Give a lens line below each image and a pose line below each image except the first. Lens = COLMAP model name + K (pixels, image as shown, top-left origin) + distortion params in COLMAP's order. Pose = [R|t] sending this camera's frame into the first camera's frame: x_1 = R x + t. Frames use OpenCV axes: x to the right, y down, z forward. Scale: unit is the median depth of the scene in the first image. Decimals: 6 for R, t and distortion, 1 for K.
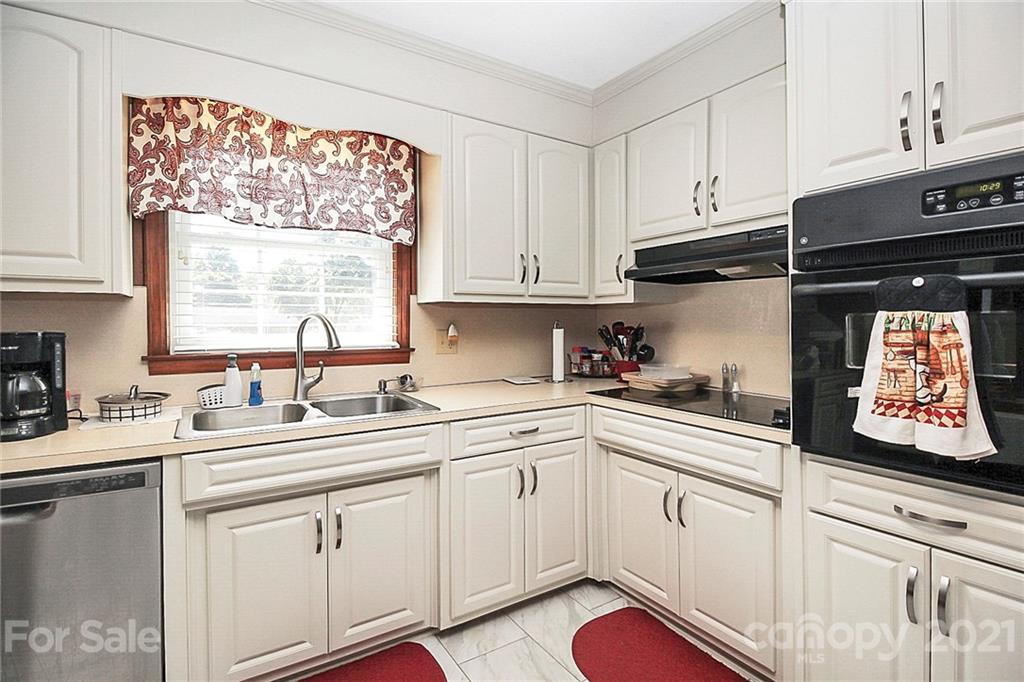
lens RADIAL K [[492.6, 0, 509.8], [0, 492.6, 338.5], [0, 0, 1]] dist [-0.010769, 0.001201]
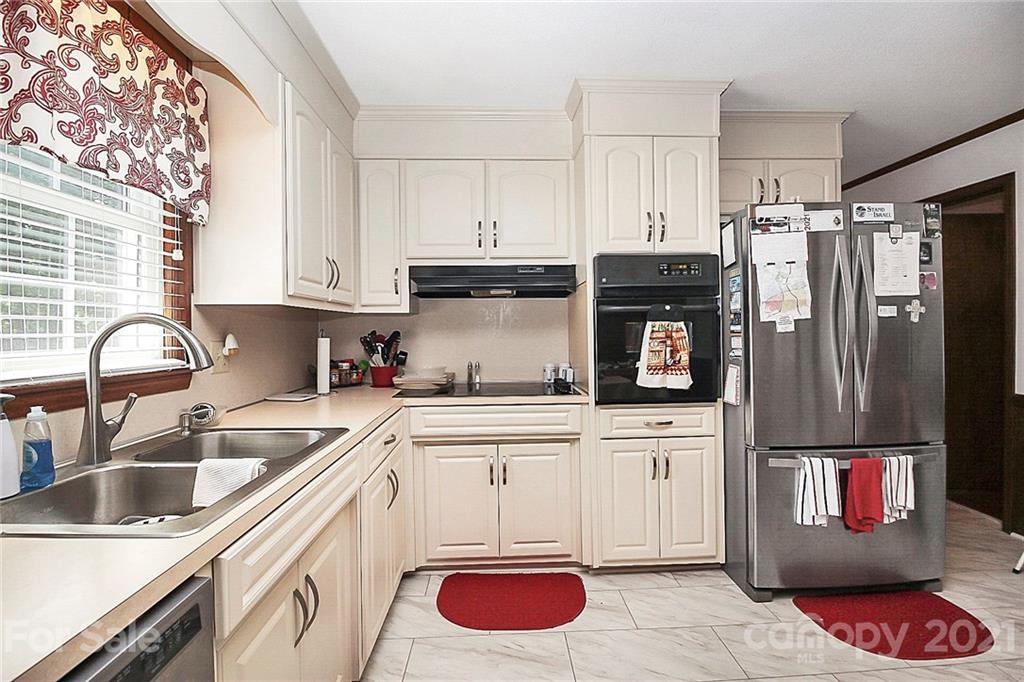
lens RADIAL K [[492.6, 0, 525.2], [0, 492.6, 337.5], [0, 0, 1]] dist [-0.010769, 0.001201]
pose [[0.494143, -0.013531, 0.869275, -0.695694], [0.038663, 0.999232, -0.006424, 0.001241], [-0.868520, 0.036783, 0.494287, 0.266701]]
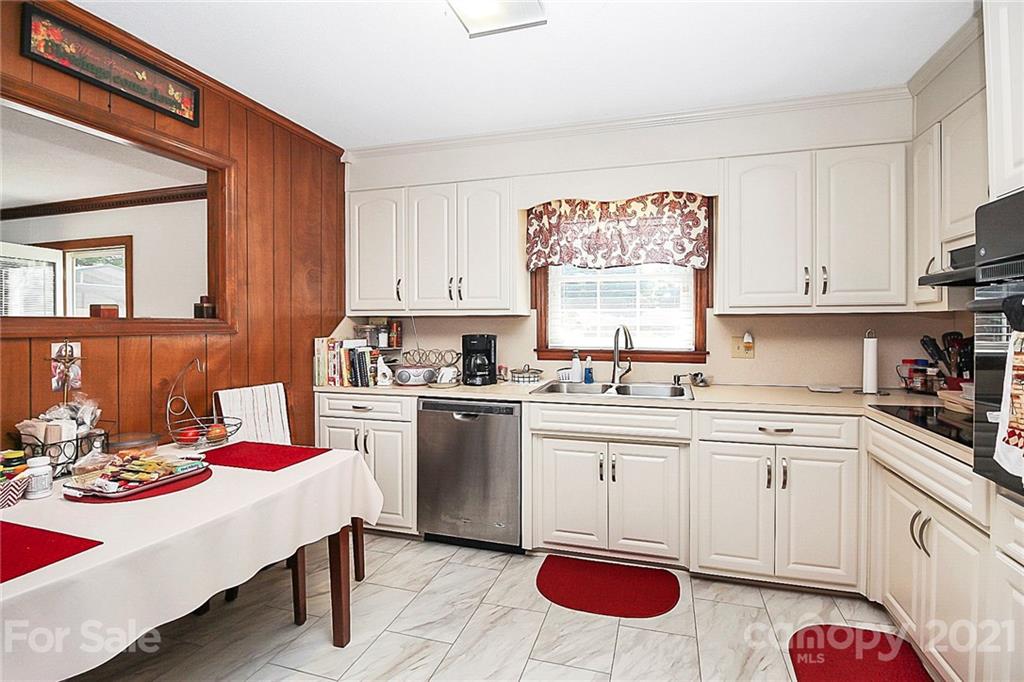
lens RADIAL K [[492.6, 0, 510.5], [0, 492.6, 331.0], [0, 0, 1]] dist [-0.010769, 0.001201]
pose [[0.648040, 0.013117, -0.761494, 0.494751], [-0.024683, 0.999688, -0.003786, -0.017898], [0.761206, 0.021249, 0.648161, -0.195175]]
